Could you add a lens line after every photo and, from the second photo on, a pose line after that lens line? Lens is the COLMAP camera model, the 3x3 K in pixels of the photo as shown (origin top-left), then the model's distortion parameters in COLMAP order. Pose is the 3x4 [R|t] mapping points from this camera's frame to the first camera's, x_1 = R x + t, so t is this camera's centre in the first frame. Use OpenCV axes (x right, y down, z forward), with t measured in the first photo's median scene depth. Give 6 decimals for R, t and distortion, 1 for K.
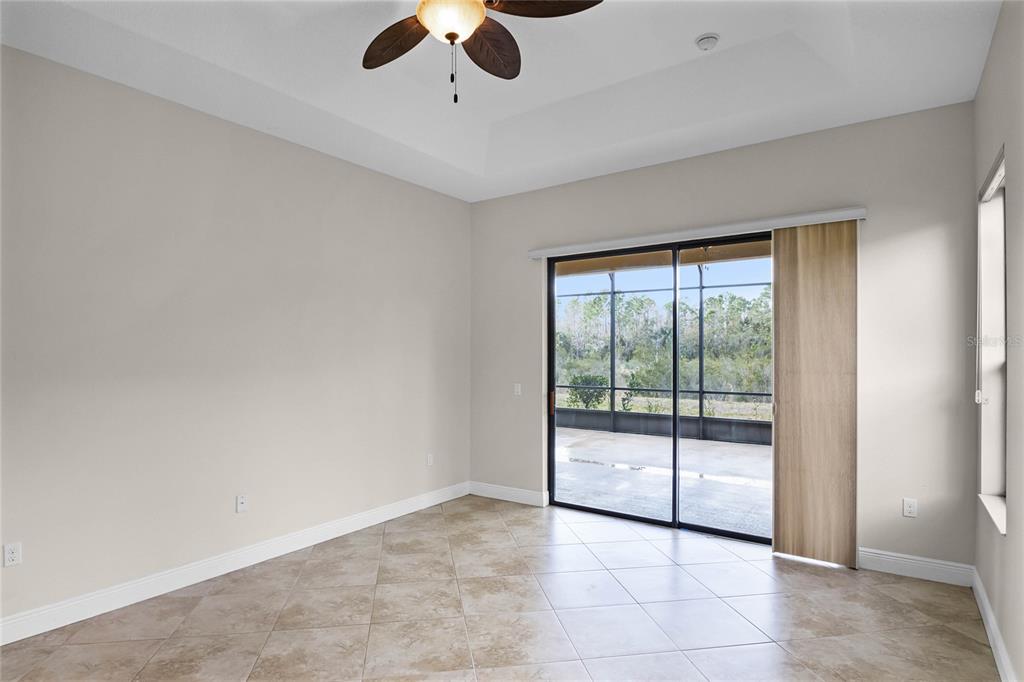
lens RADIAL K [[551.5, 0, 511.1], [0, 551.5, 345.8], [0, 0, 1]] dist [-0.001822, -0.000450]
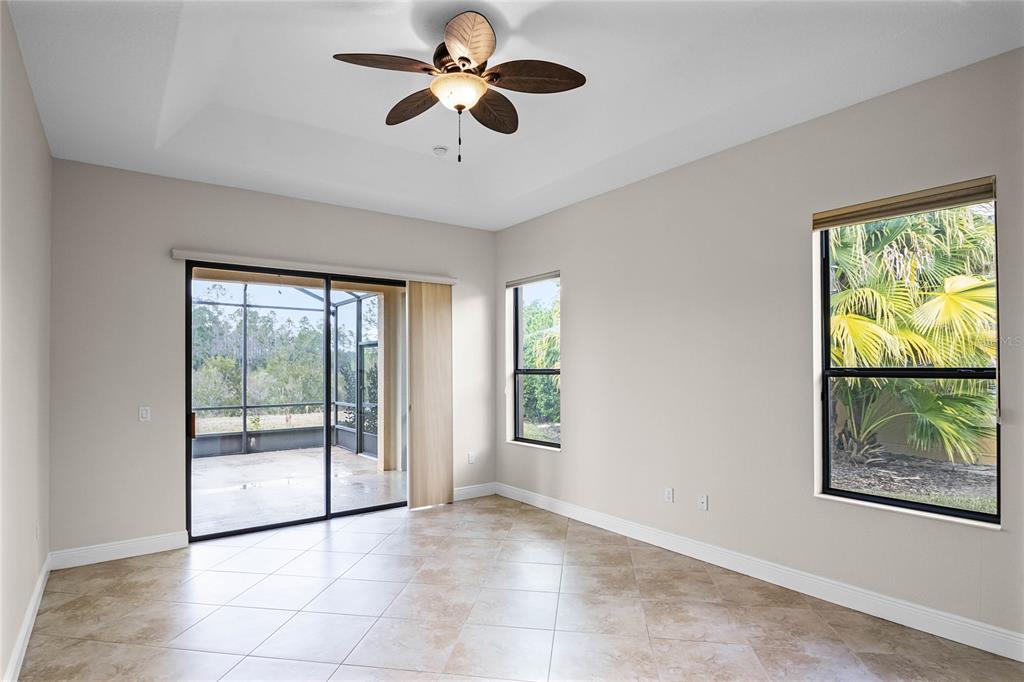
lens RADIAL K [[539.4, 0, 509.1], [0, 539.4, 365.4], [0, 0, 1]] dist [0.000980, 0.000818]
pose [[0.316121, 0.003039, 0.948714, -0.714897], [-0.007214, 0.999974, -0.000800, 0.004759], [-0.948691, -0.006592, 0.316134, 0.308381]]
